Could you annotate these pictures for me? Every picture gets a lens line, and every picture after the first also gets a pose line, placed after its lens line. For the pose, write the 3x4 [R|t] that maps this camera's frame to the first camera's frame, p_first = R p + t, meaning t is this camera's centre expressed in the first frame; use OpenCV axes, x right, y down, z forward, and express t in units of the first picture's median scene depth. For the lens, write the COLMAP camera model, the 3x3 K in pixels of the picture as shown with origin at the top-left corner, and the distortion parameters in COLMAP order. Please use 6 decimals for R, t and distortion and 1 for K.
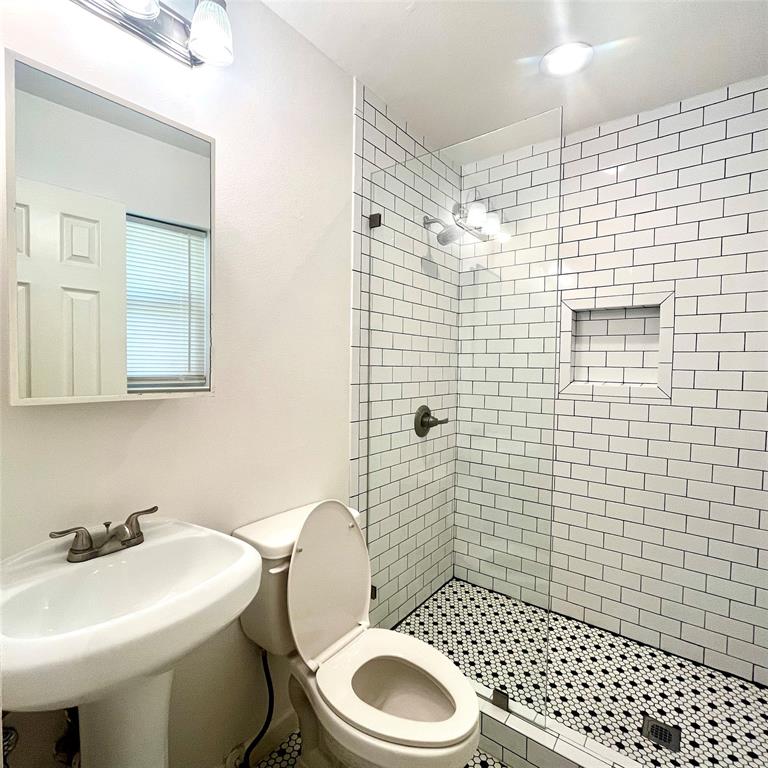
lens RADIAL K [[416.5, 0, 383.6], [0, 416.5, 381.3], [0, 0, 1]] dist [-0.003132, 0.000530]
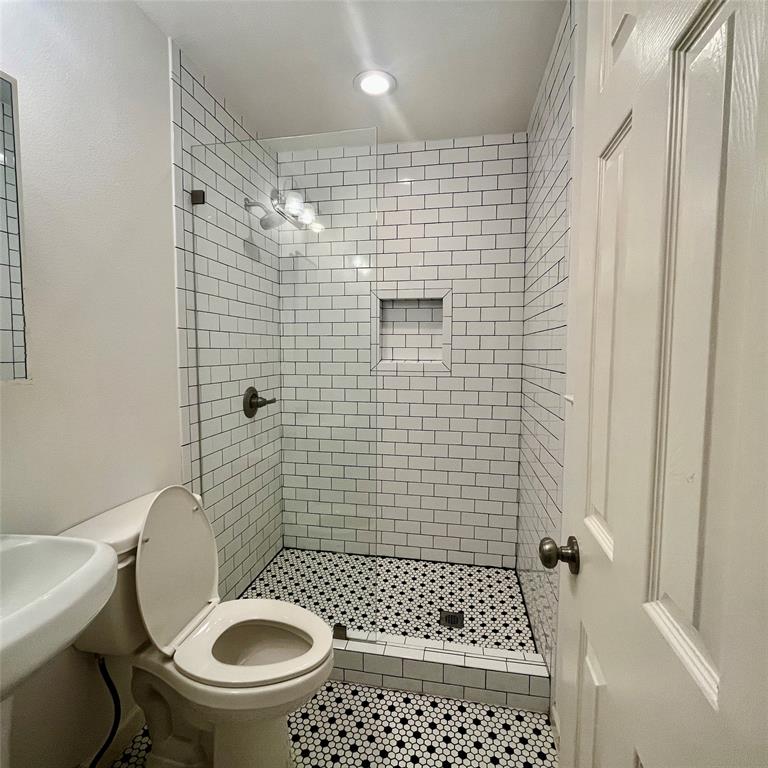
lens RADIAL K [[416.5, 0, 383.9], [0, 416.5, 382.2], [0, 0, 1]] dist [-0.003132, 0.000530]
pose [[0.889721, -0.045696, 0.454213, -0.088531], [0.025714, 0.998414, 0.050076, 0.004474], [-0.455781, -0.032874, 0.889485, -0.063356]]
